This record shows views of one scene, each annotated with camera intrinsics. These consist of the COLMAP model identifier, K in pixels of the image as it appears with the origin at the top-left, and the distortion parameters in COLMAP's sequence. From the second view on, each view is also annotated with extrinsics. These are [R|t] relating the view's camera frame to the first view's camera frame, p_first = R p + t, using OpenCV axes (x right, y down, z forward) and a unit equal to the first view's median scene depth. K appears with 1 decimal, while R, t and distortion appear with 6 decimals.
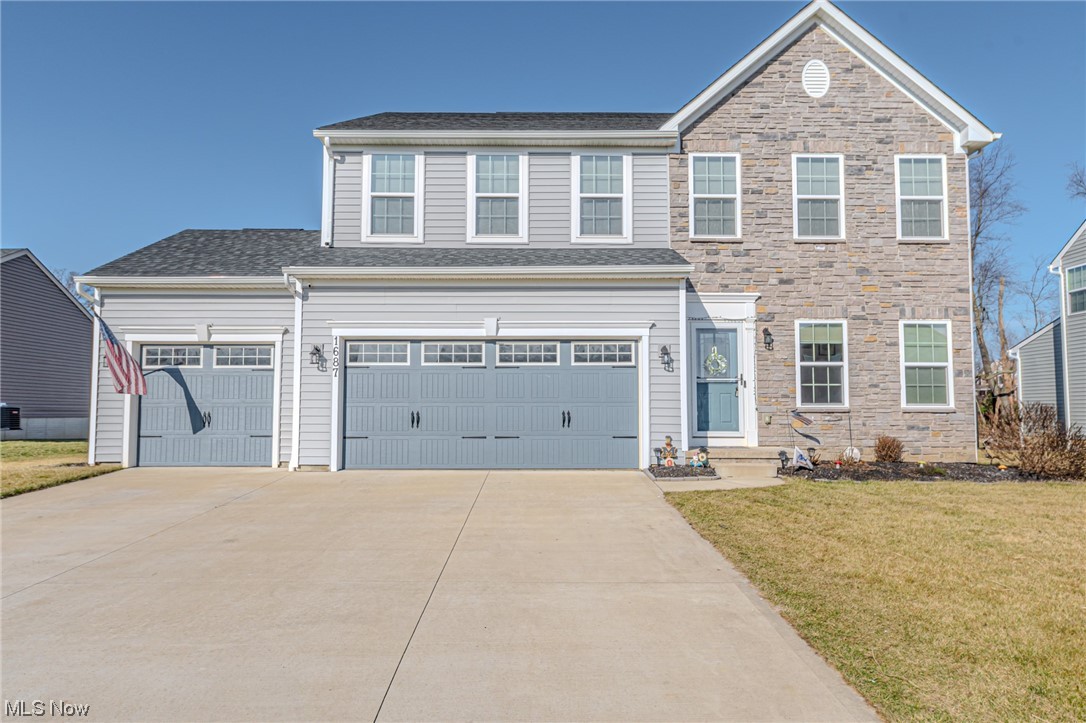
lens RADIAL K [[653.5, 0, 541.9], [0, 653.5, 371.6], [0, 0, 1]] dist [0.000226, 0.007954]
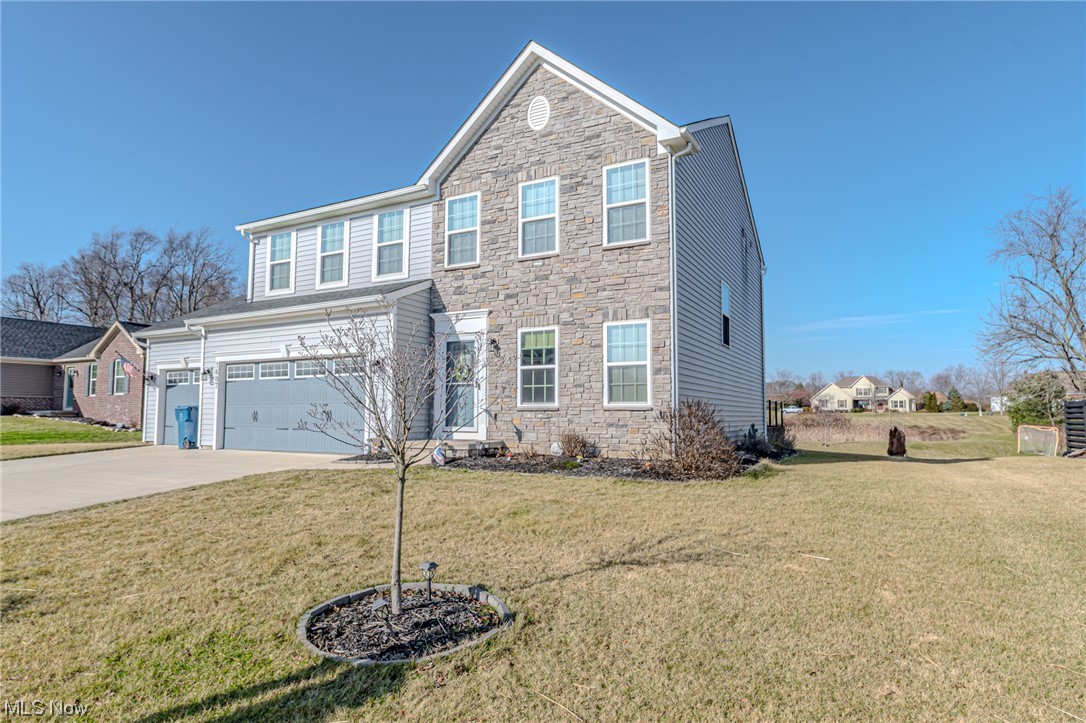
lens RADIAL K [[575.3, 0, 547.7], [0, 575.3, 361.5], [0, 0, 1]] dist [0.003791, 0.001994]
pose [[0.887992, -0.041464, -0.457985, 0.884402], [0.033453, 0.999113, -0.025592, 0.004471], [0.458640, 0.007404, 0.888591, 0.134046]]
